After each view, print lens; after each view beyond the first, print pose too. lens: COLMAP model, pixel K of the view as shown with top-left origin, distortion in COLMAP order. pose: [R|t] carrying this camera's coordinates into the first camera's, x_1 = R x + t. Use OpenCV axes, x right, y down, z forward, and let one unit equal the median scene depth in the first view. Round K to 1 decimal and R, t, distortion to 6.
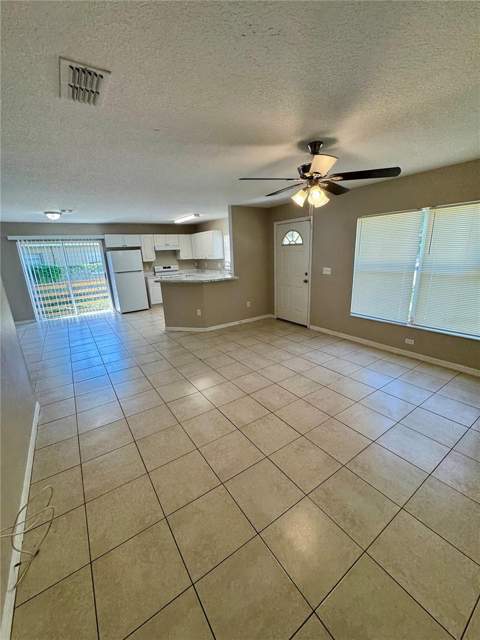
lens RADIAL K [[256.1, 0, 240.0], [0, 256.1, 320.0], [0, 0, 1]] dist [-0.000450, 0.000330]
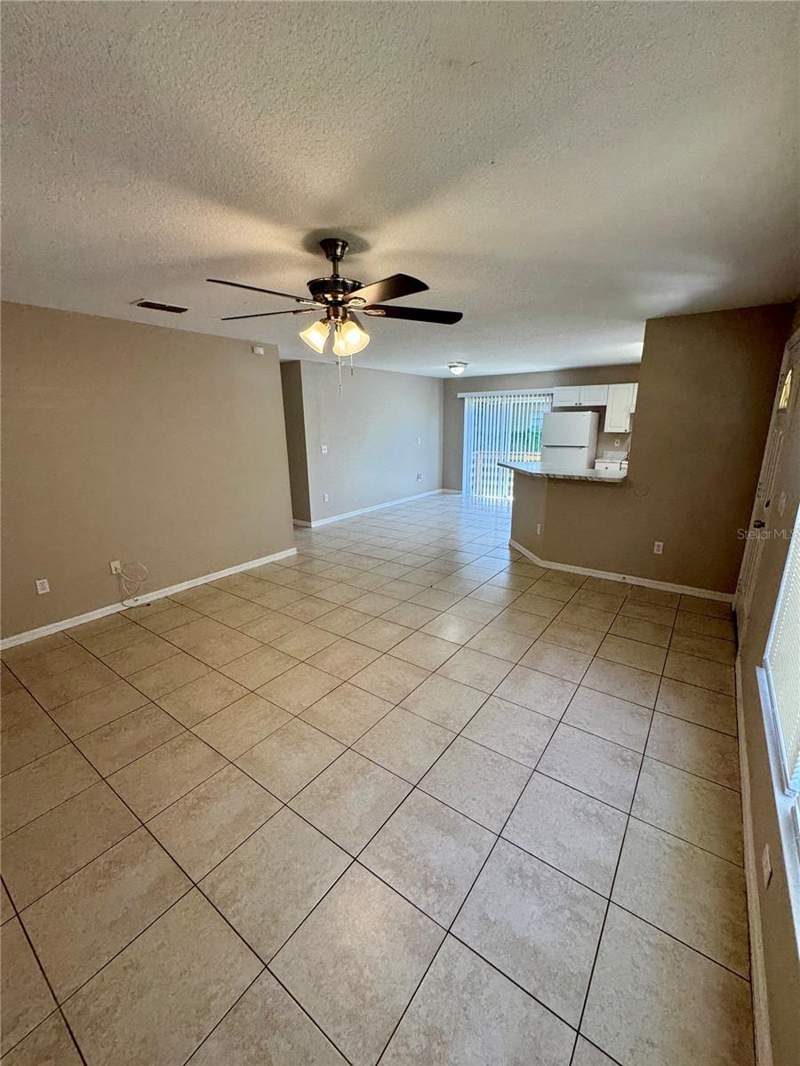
lens RADIAL K [[426.5, 0, 400.0], [0, 426.5, 533.0], [0, 0, 1]] dist [-0.000450, 0.000330]
pose [[0.331086, 0.277924, -0.901743, 0.573374], [-0.256678, 0.946131, 0.197363, -0.125573], [0.908019, 0.166113, 0.384588, 0.374583]]
